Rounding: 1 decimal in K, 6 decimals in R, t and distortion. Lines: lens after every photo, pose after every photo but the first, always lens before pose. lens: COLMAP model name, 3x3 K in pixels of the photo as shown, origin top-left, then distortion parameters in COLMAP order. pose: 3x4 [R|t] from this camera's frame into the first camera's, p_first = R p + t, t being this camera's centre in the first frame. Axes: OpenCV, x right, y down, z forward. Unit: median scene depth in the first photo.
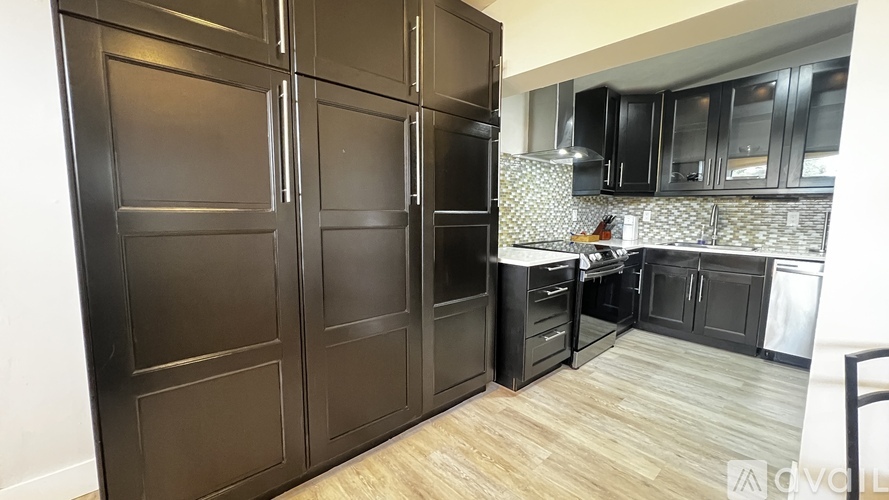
lens RADIAL K [[357.7, 0, 444.3], [0, 357.7, 249.7], [0, 0, 1]] dist [-0.000957, 0.000359]
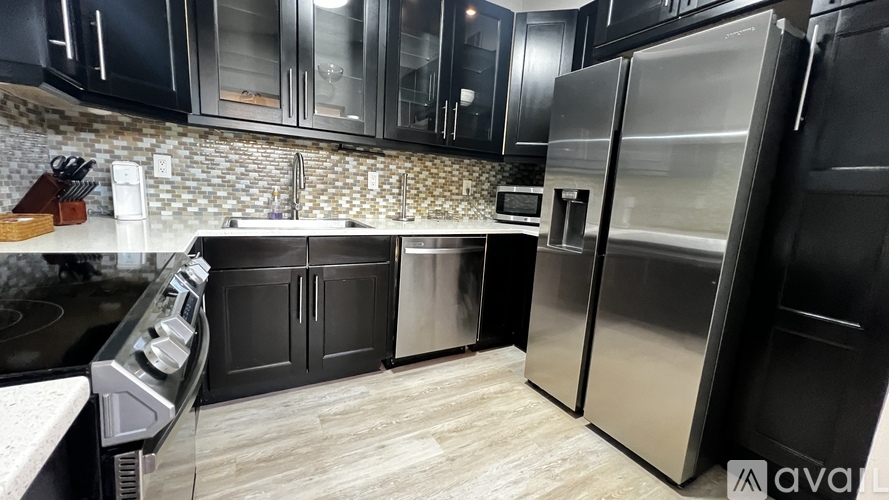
lens RADIAL K [[357.7, 0, 443.0], [0, 357.7, 249.5], [0, 0, 1]] dist [-0.000957, 0.000359]
pose [[0.229419, -0.161420, 0.959849, 0.212609], [0.047960, 0.986829, 0.154494, -0.048610], [-0.972145, 0.010590, 0.234139, 0.640969]]
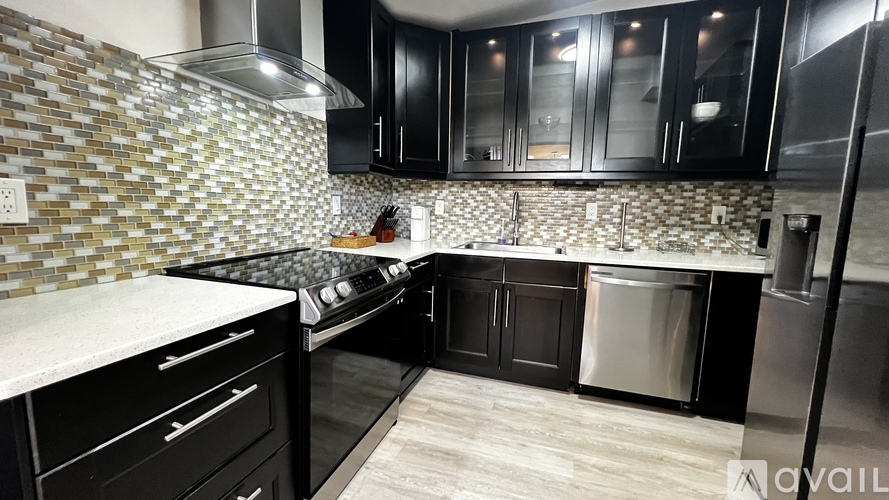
lens RADIAL K [[357.7, 0, 444.2], [0, 357.7, 249.7], [0, 0, 1]] dist [-0.000957, 0.000359]
pose [[0.874490, -0.051784, 0.482272, 0.260212], [0.041859, 0.998632, 0.031327, -0.035504], [-0.483234, -0.007207, 0.875461, 0.421744]]
